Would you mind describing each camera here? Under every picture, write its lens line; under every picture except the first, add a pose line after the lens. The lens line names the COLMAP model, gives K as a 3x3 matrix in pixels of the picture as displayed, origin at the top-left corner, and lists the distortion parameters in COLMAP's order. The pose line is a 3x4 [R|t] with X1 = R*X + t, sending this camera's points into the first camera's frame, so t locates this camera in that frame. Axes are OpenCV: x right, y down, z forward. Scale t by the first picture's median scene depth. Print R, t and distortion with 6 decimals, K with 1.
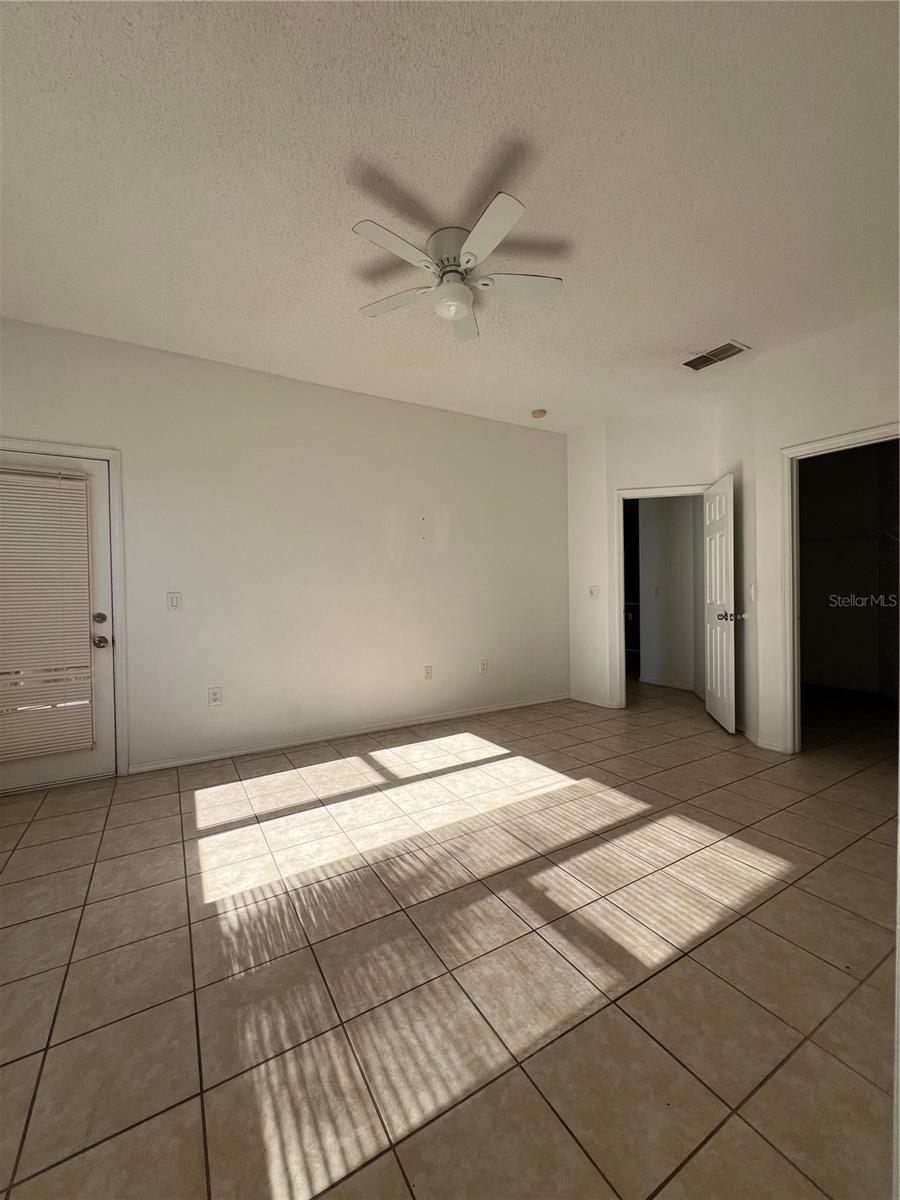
lens RADIAL K [[480.0, 0, 452.8], [0, 480.0, 591.9], [0, 0, 1]] dist [-0.000589, -0.000247]
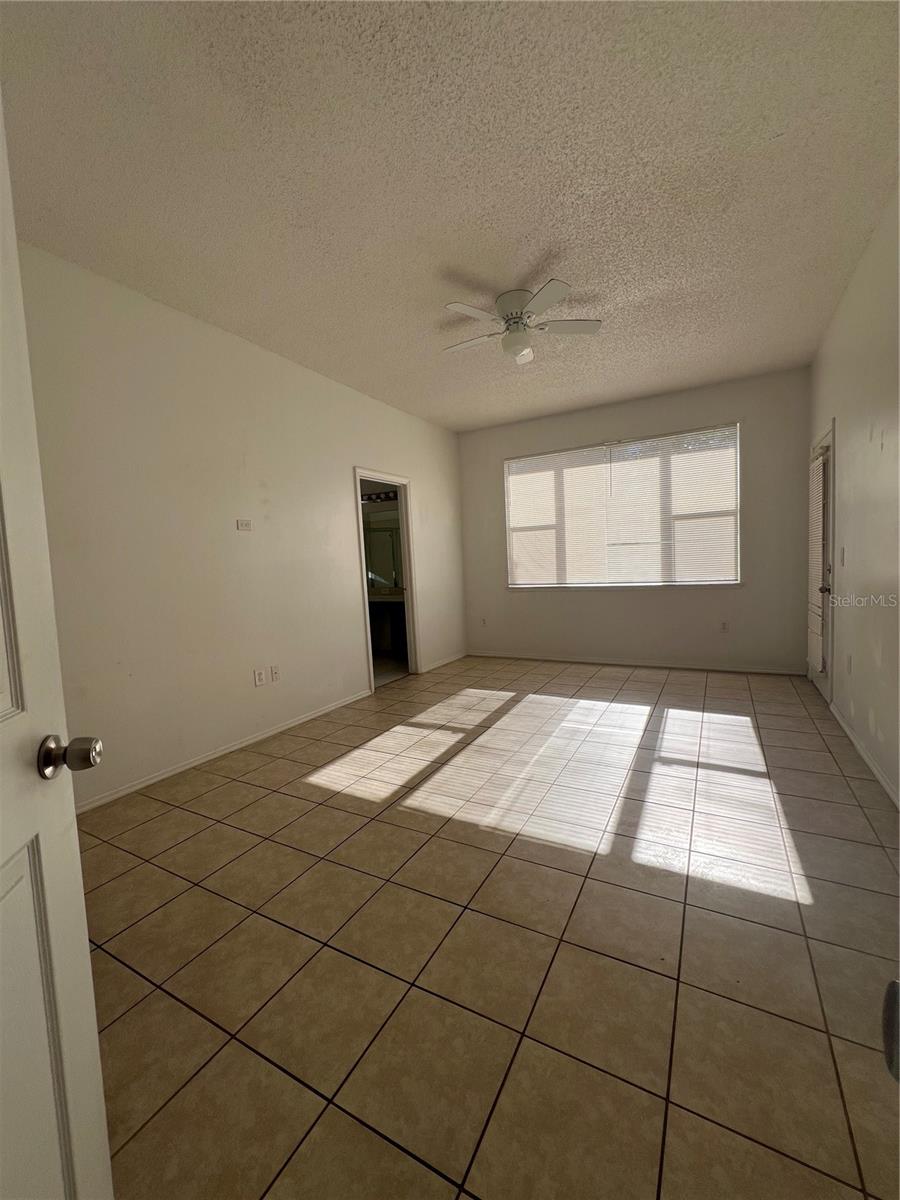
lens RADIAL K [[480.0, 0, 453.3], [0, 480.0, 597.1], [0, 0, 1]] dist [-0.000589, -0.000247]
pose [[-0.860828, 0.093389, -0.500253, 0.946454], [0.051405, 0.993947, 0.097096, -0.057705], [0.506293, 0.057867, -0.860418, 2.271267]]
